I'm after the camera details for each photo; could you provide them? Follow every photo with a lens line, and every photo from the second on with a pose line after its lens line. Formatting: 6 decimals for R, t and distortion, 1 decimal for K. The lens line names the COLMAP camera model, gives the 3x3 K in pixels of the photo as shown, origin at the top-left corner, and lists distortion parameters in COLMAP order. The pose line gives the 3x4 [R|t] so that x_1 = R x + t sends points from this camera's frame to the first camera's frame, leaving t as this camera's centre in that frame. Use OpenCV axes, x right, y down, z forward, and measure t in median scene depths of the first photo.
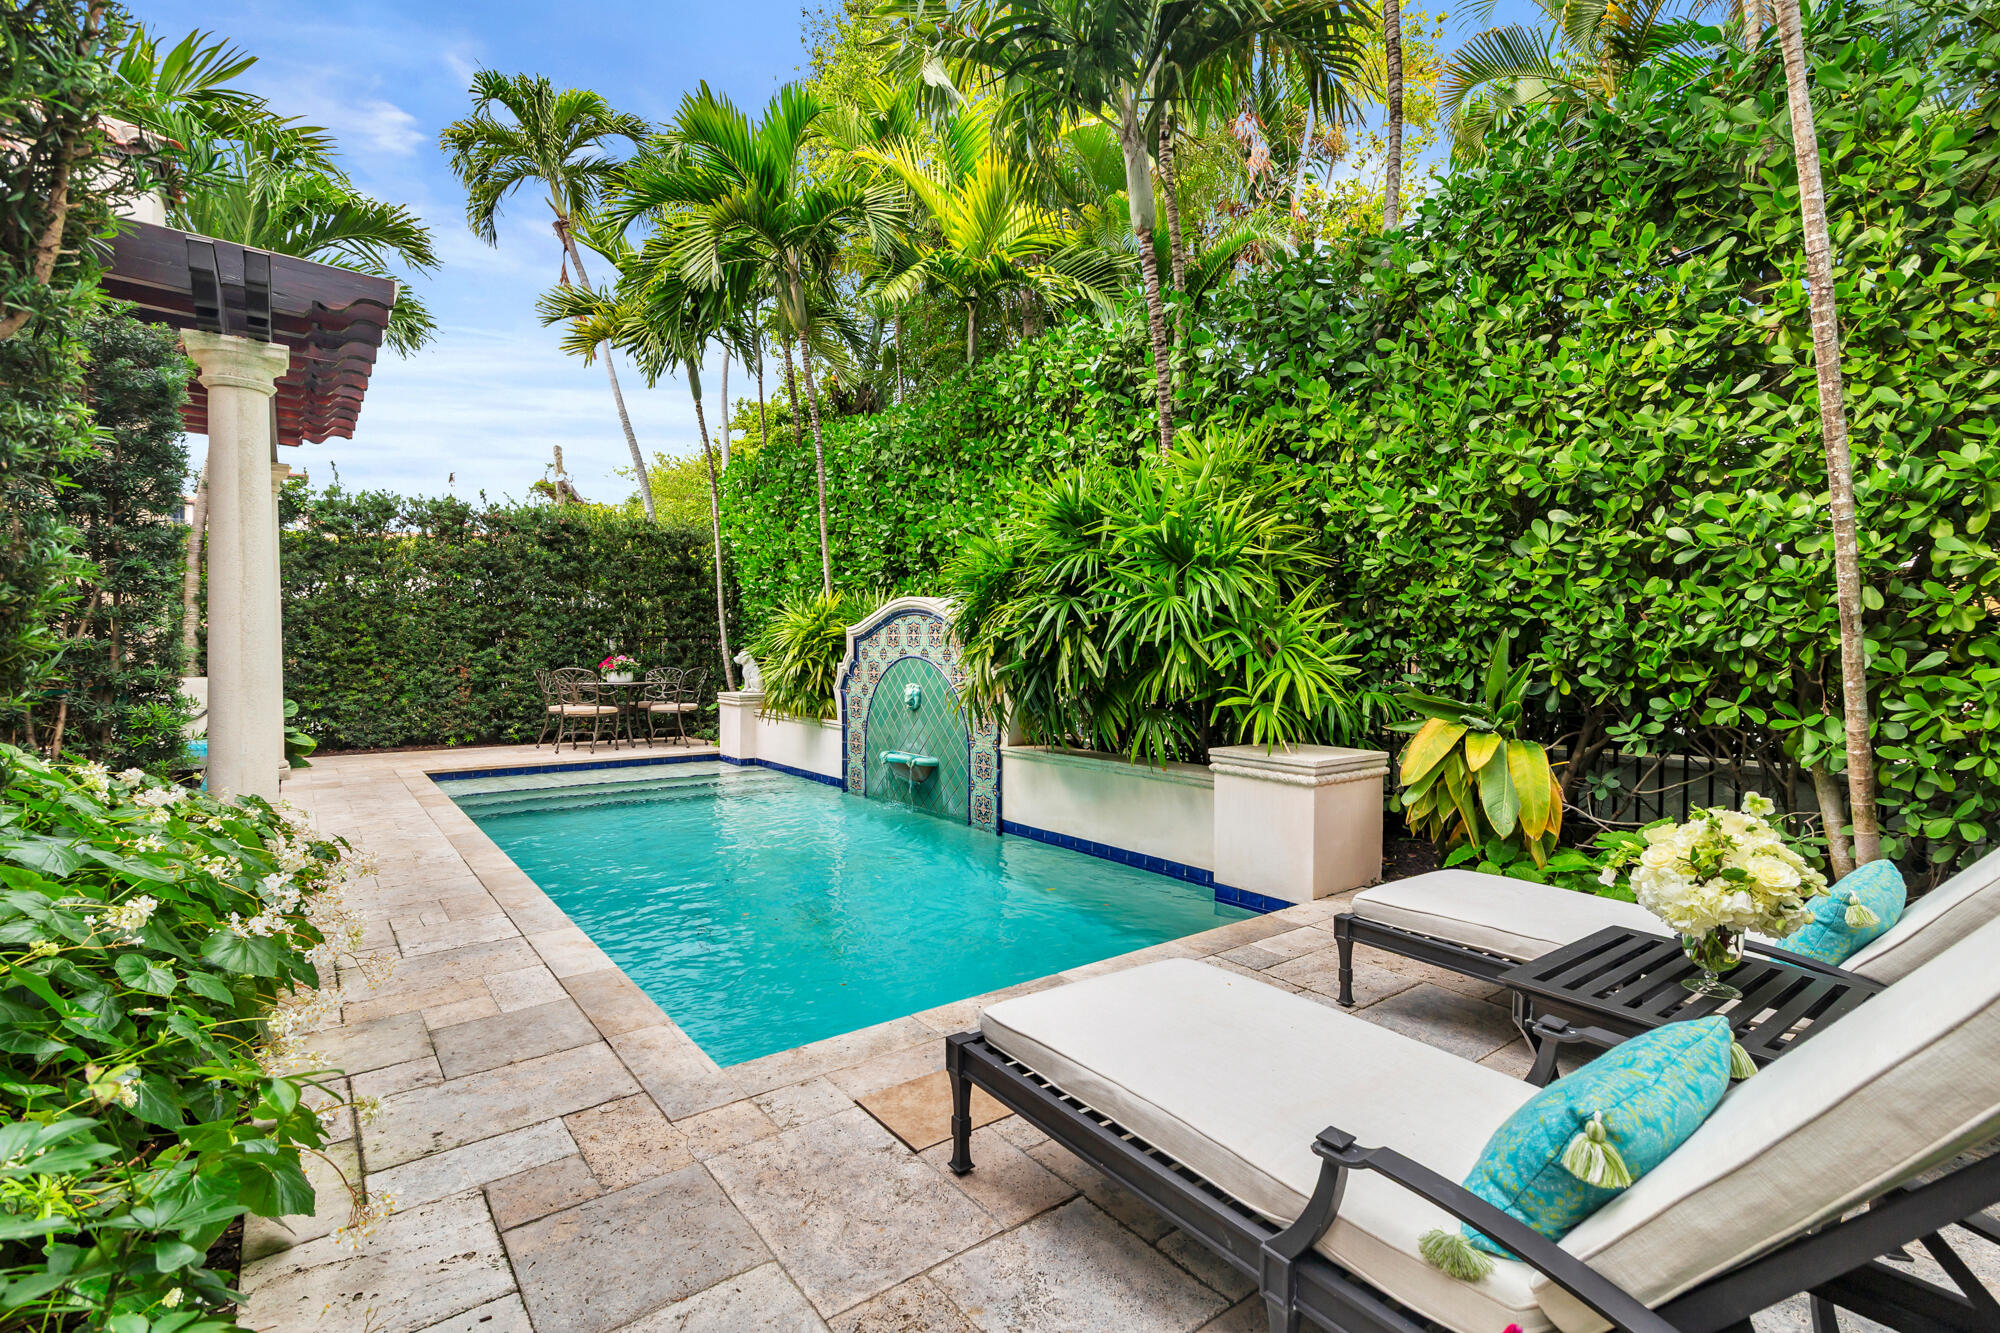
lens RADIAL K [[919.6, 0, 1008.1], [0, 919.6, 672.9], [0, 0, 1]] dist [-0.001308, -0.000787]
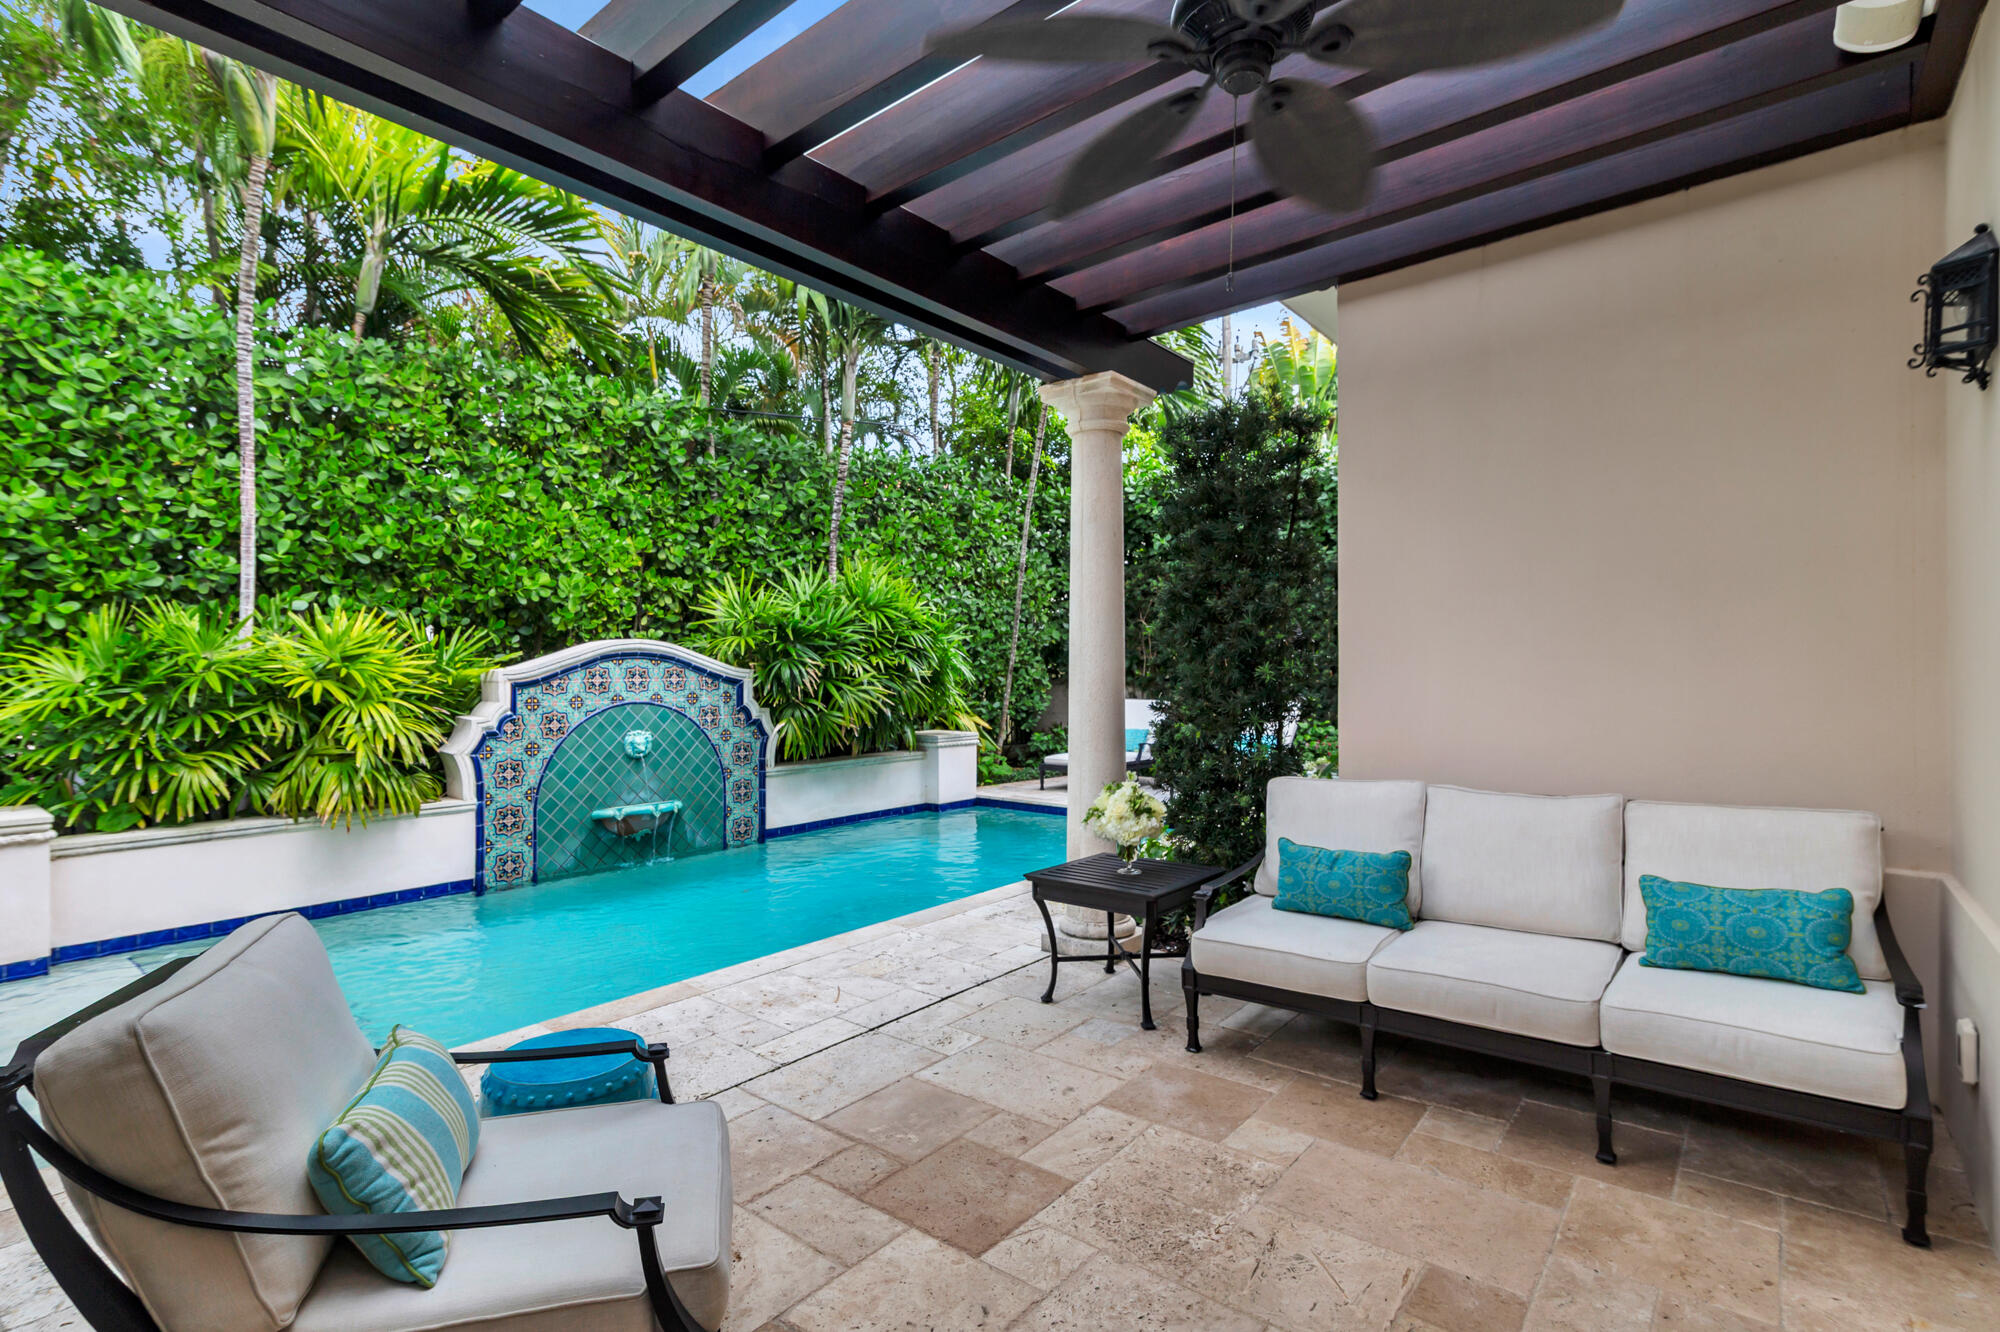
lens RADIAL K [[929.5, 0, 1002.6], [0, 929.5, 667.9], [0, 0, 1]] dist [0.001669, -0.001497]
pose [[-0.246045, -0.008622, 0.969220, -1.036062], [0.025427, 0.999559, 0.015346, -0.053875], [-0.968925, 0.028420, -0.245717, 0.799810]]
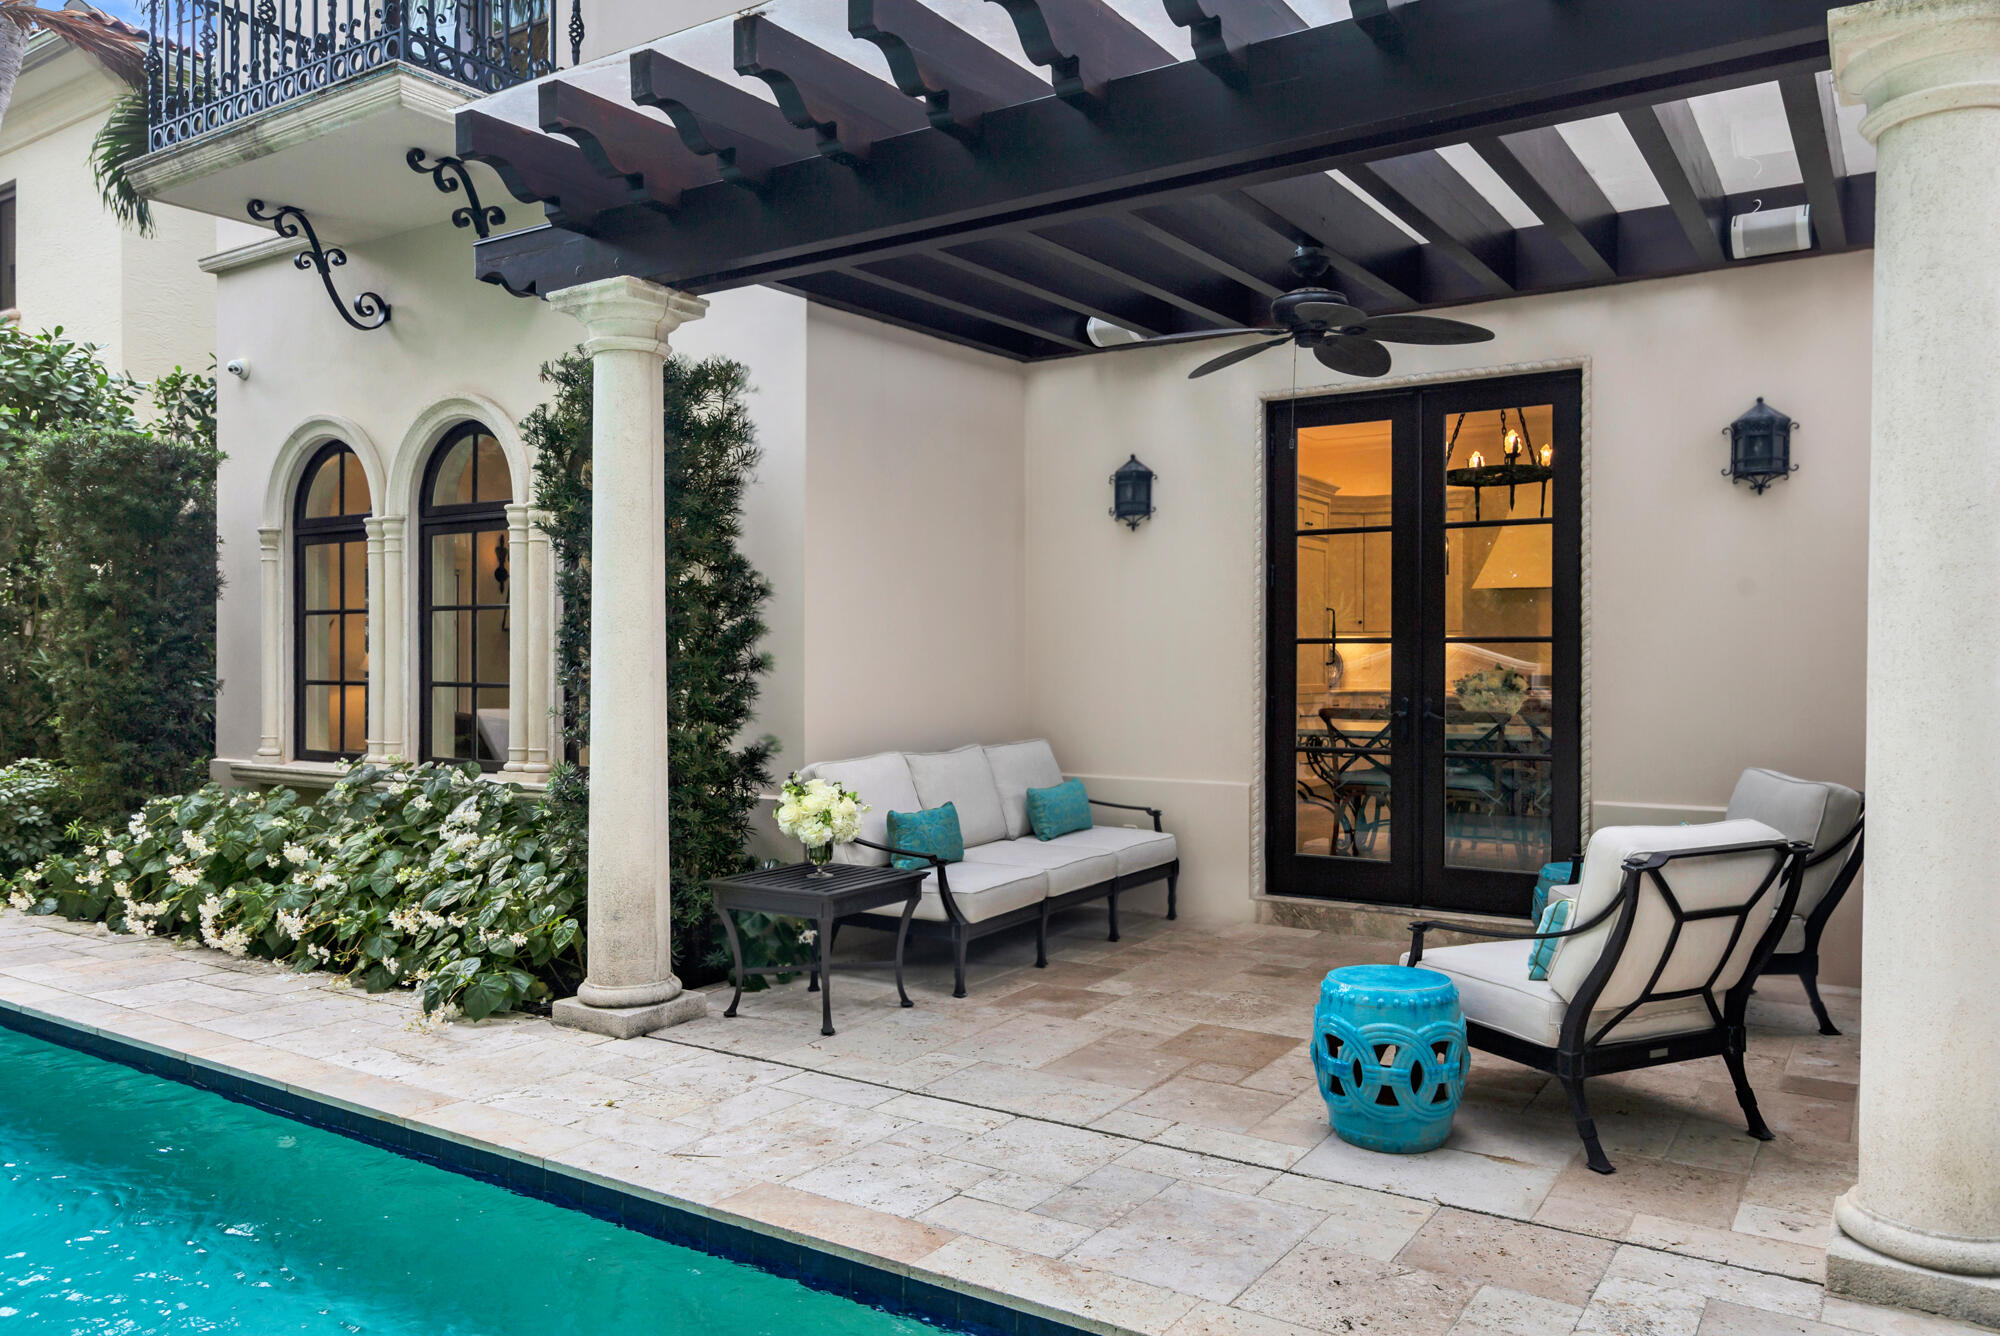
lens RADIAL K [[1400.7, 0, 1000.0], [0, 1400.7, 668.0], [0, 0, 1]] dist [0.005350, 0.001427]
pose [[-0.943385, -0.011912, -0.331487, -0.454708], [-0.020580, 0.999532, 0.022650, -0.054466], [0.331062, 0.028189, -0.943188, 1.268305]]
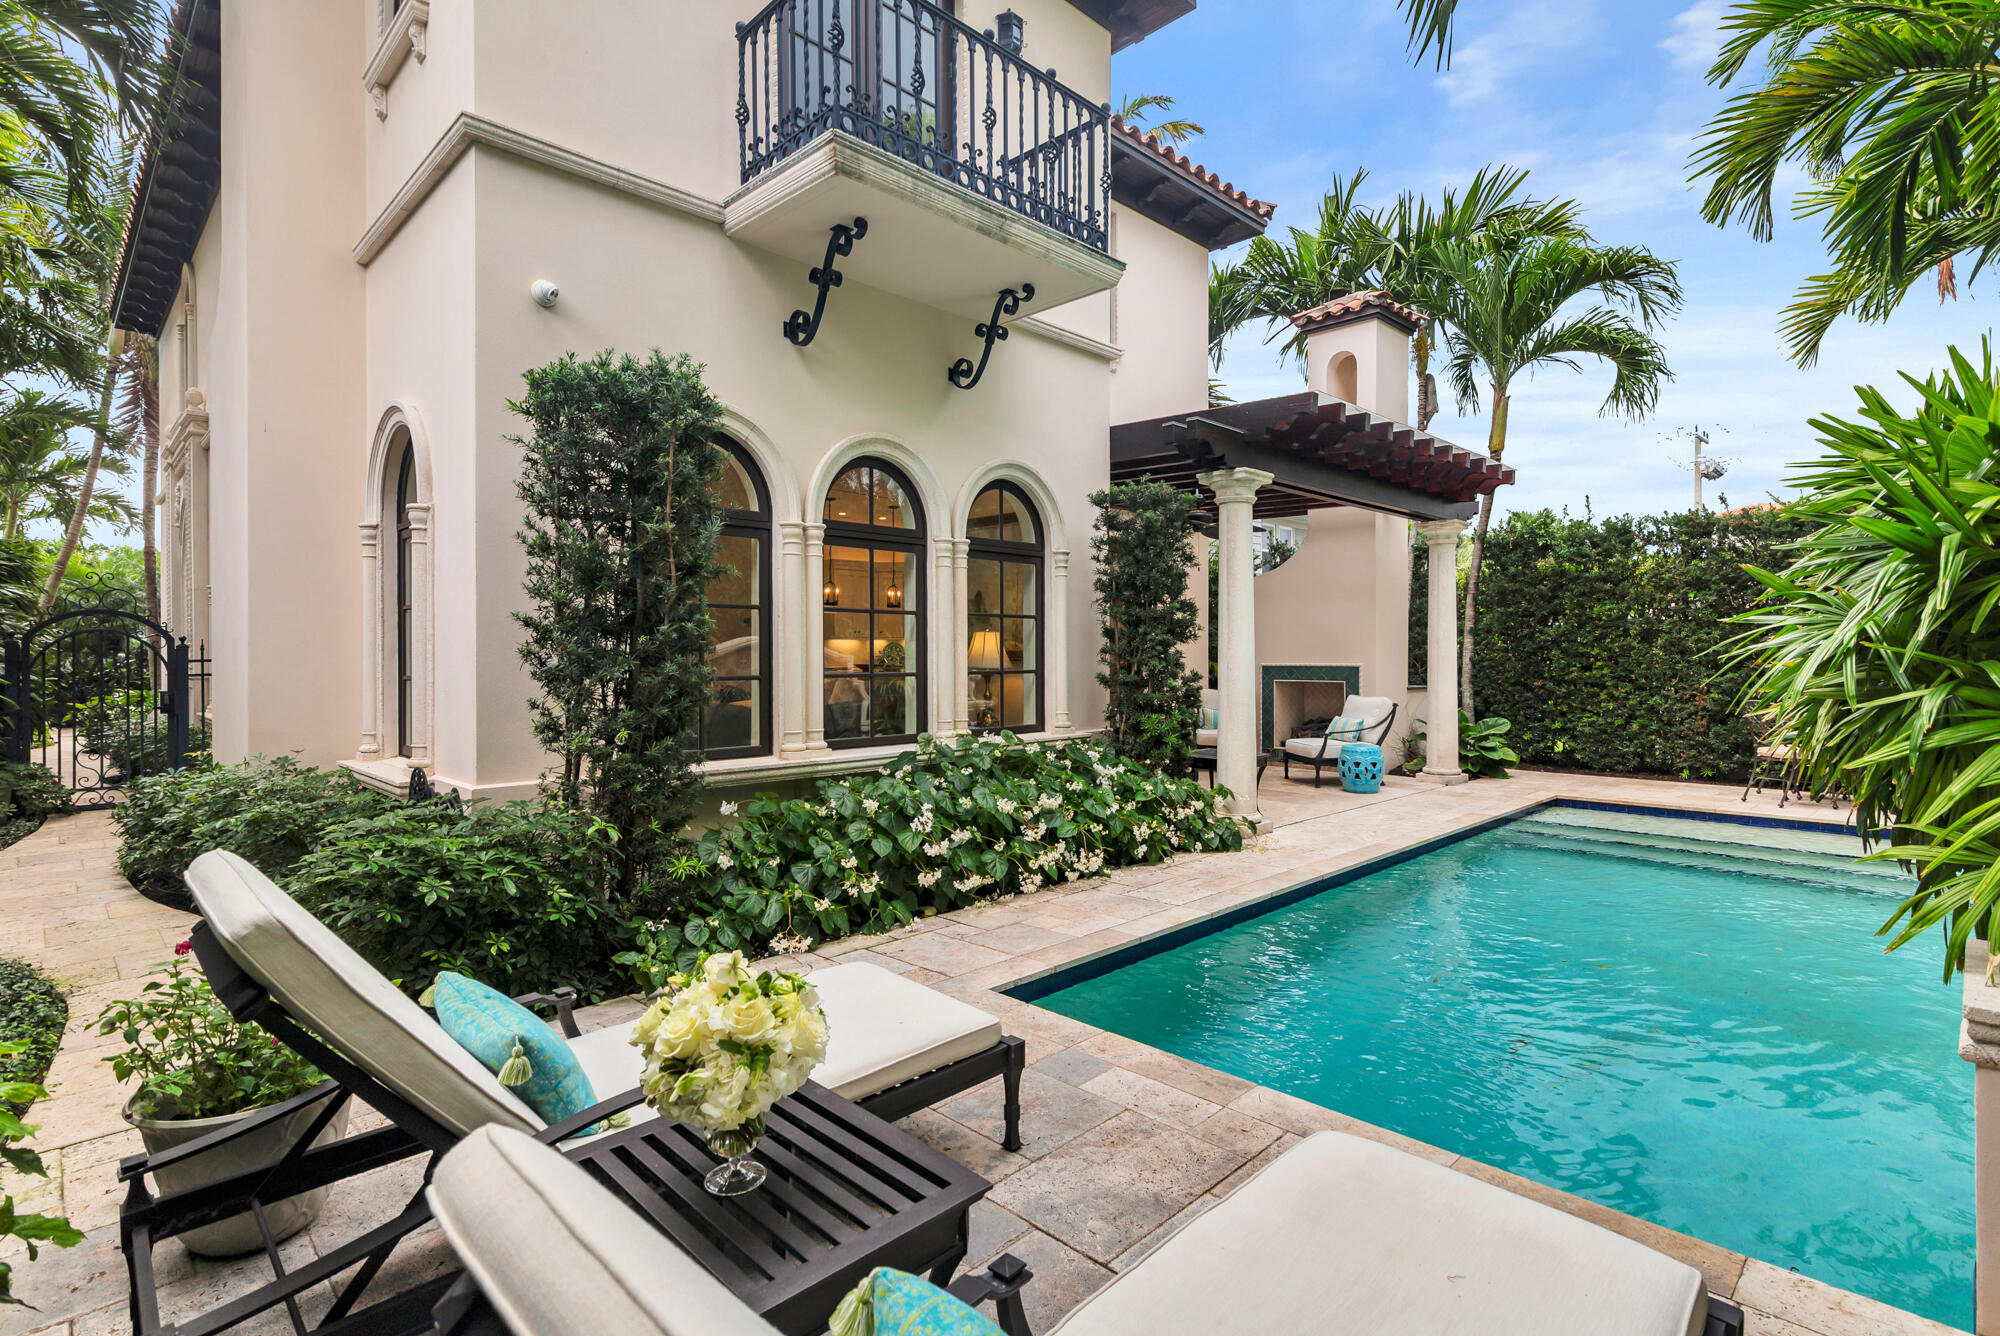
lens RADIAL K [[951.8, 0, 976.4], [0, 951.8, 657.4], [0, 0, 1]] dist [-0.012470, -0.000710]
pose [[0.108478, -0.000662, -0.994099, 0.372540], [-0.028152, 0.999597, -0.003737, -0.026723], [0.993700, 0.028391, 0.108415, 0.257841]]
